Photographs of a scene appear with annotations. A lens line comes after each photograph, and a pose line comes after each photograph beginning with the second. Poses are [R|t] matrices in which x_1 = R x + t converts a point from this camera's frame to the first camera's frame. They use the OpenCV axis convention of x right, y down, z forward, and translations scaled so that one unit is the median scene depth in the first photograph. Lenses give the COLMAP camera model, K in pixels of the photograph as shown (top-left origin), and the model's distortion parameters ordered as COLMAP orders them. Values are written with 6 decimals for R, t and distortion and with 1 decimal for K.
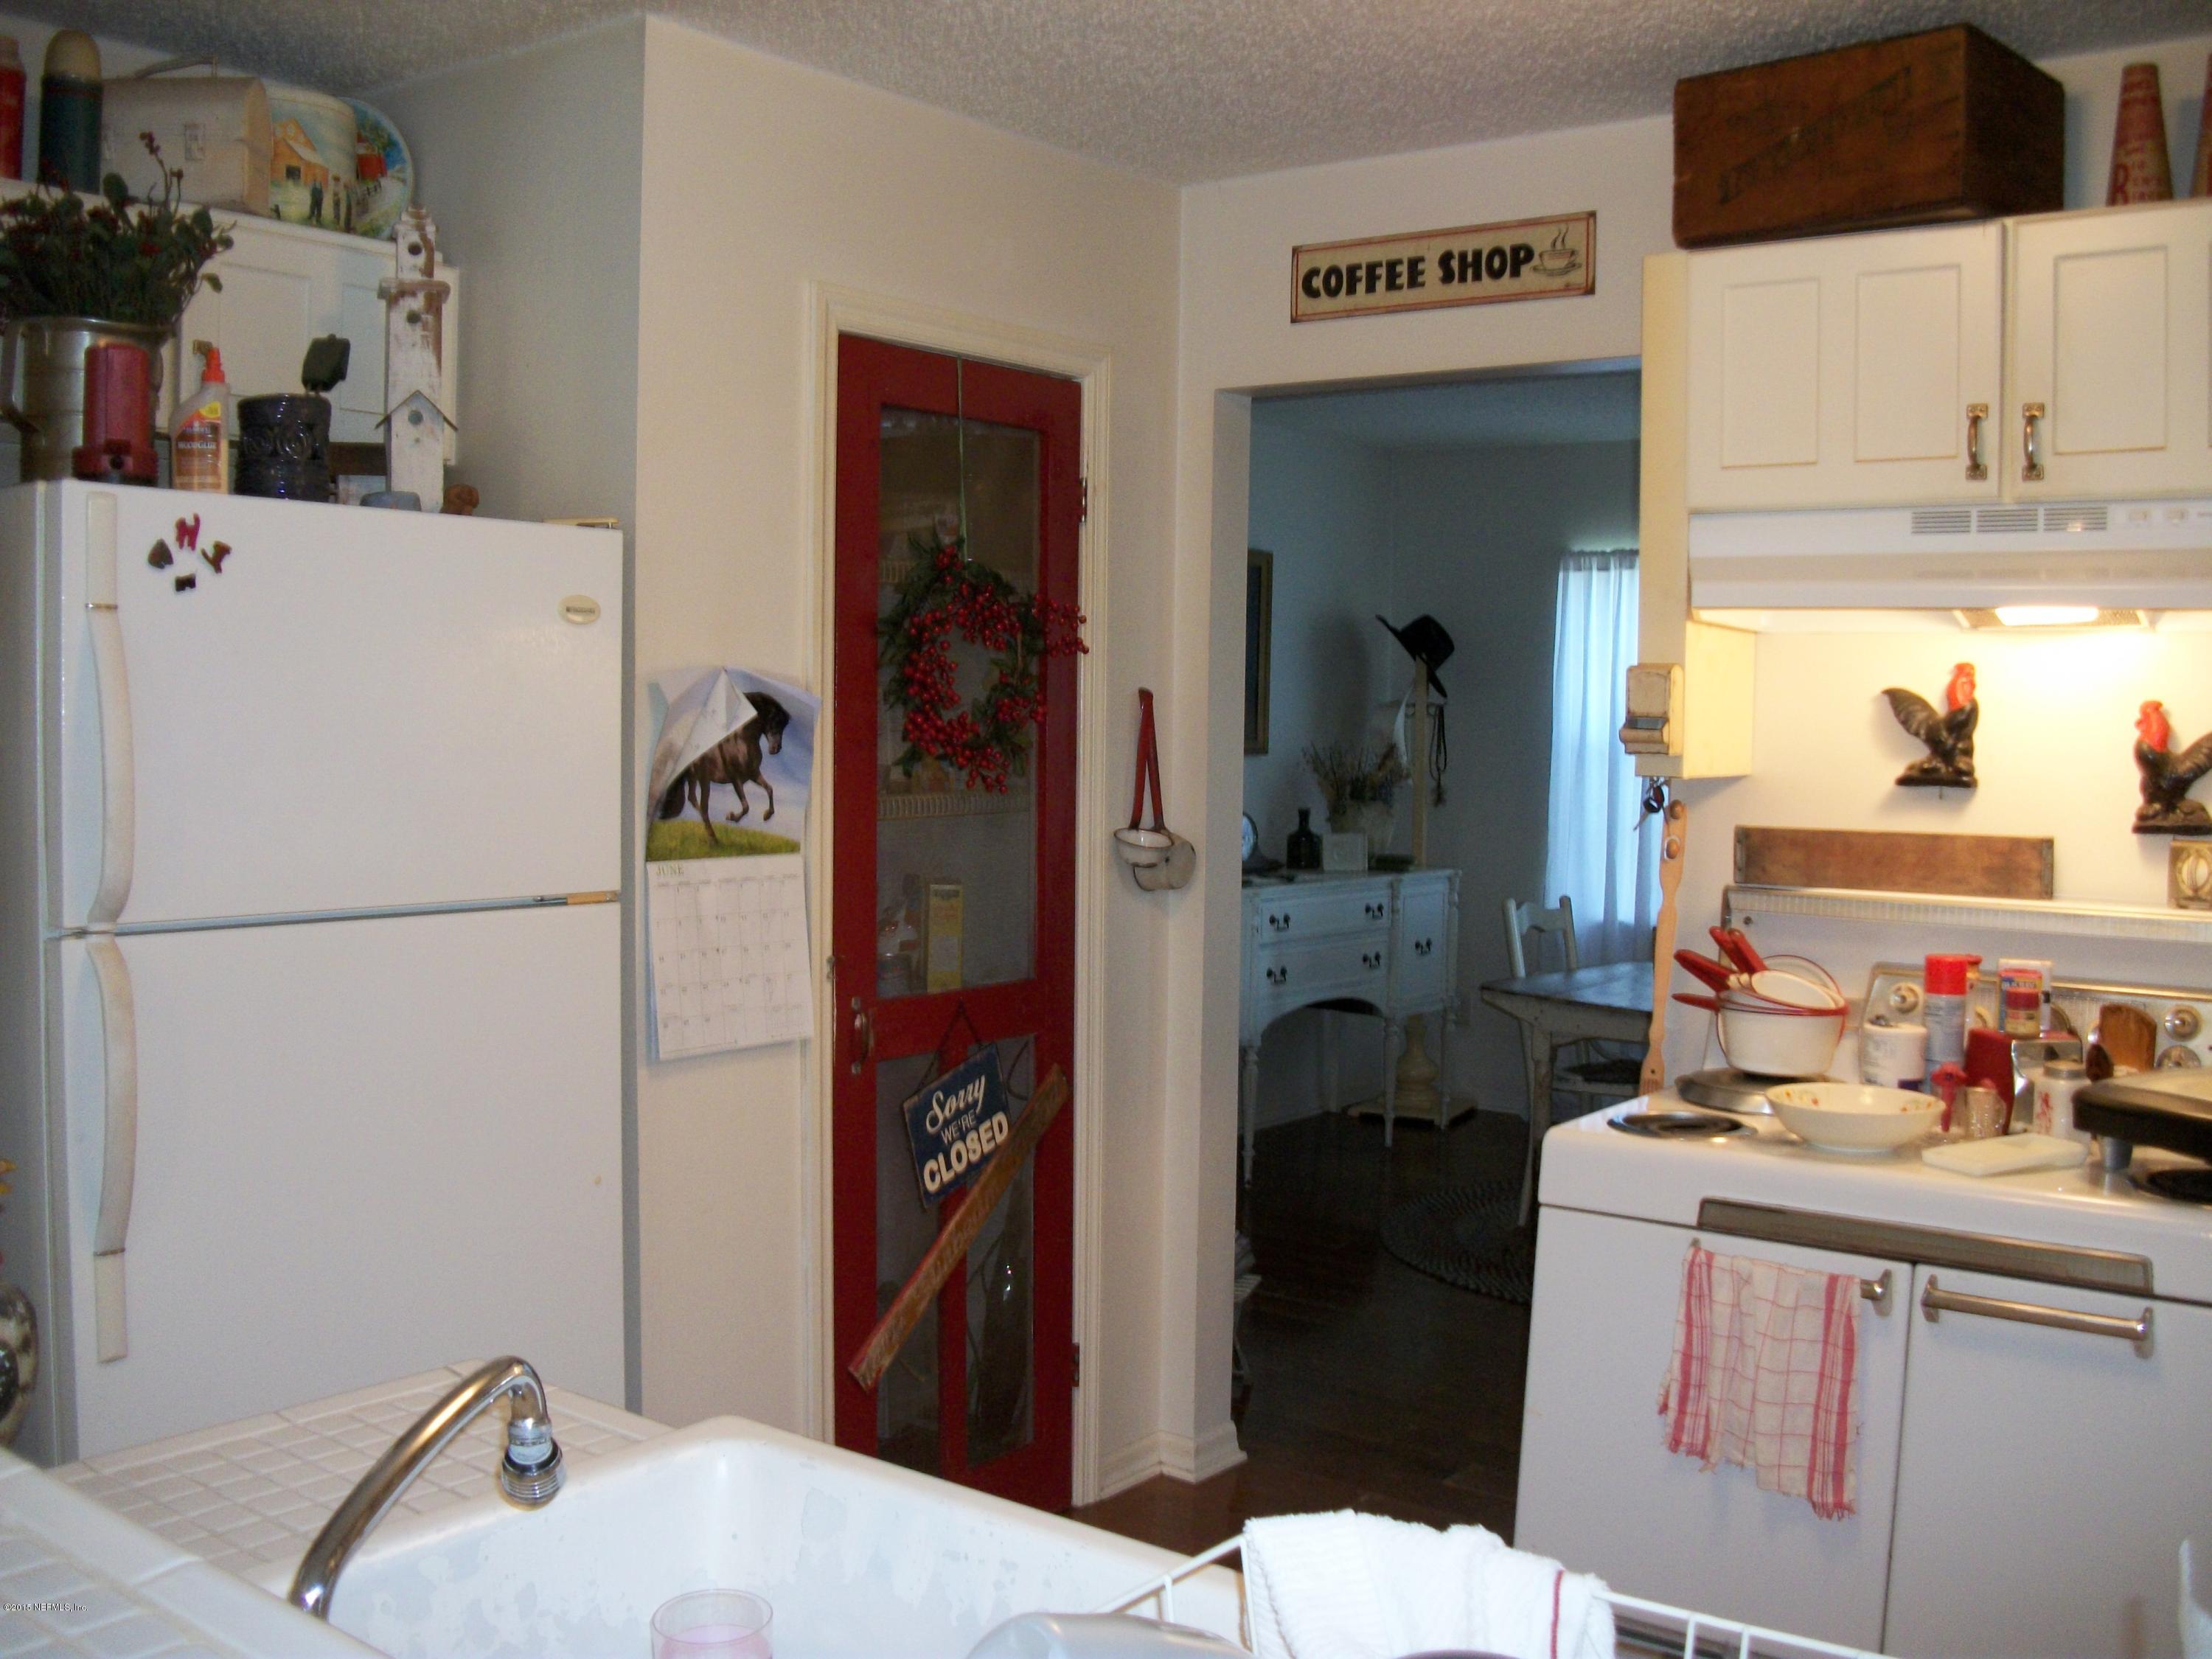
lens RADIAL K [[2127.2, 0, 1113.9], [0, 2127.2, 818.0], [0, 0, 1]] dist [-0.156770, 0.097576]
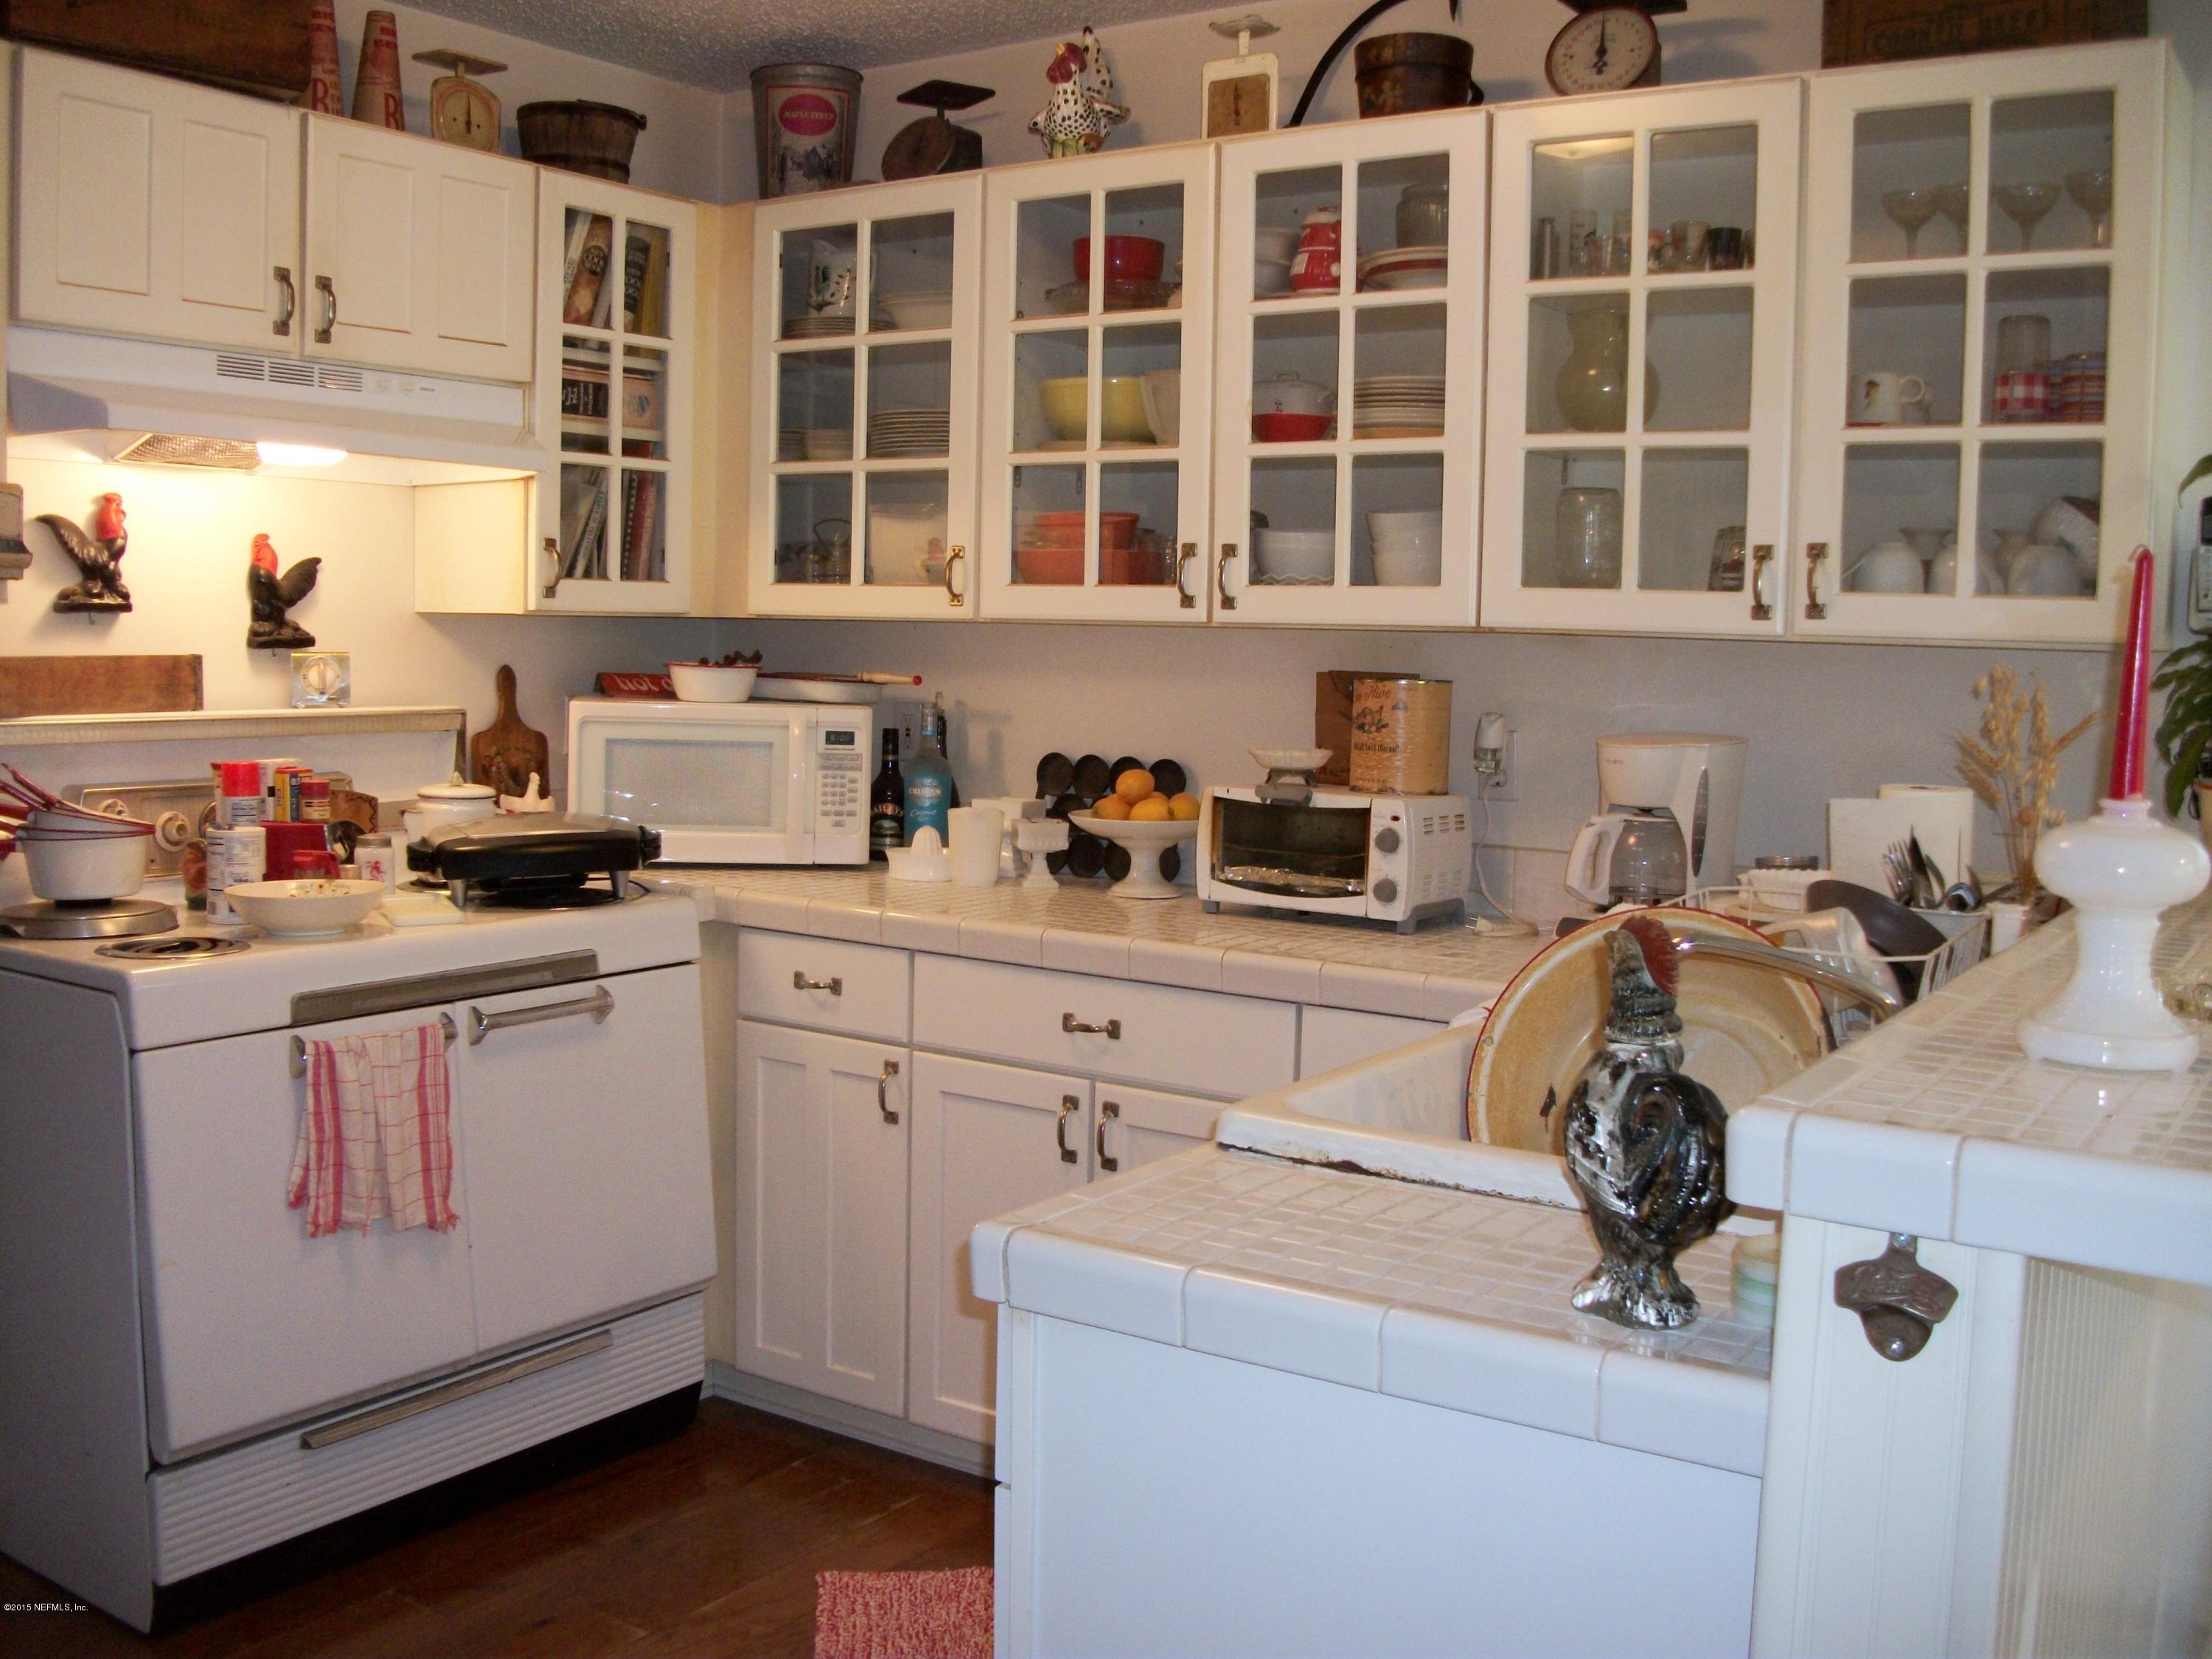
lens RADIAL K [[2127.2, 0, 1113.9], [0, 2127.2, 818.0], [0, 0, 1]] dist [-0.156770, 0.097576]
pose [[-0.068878, -0.107220, 0.991847, -0.720757], [0.027550, 0.993624, 0.109325, -0.011674], [-0.997245, 0.034855, -0.065485, 0.598180]]
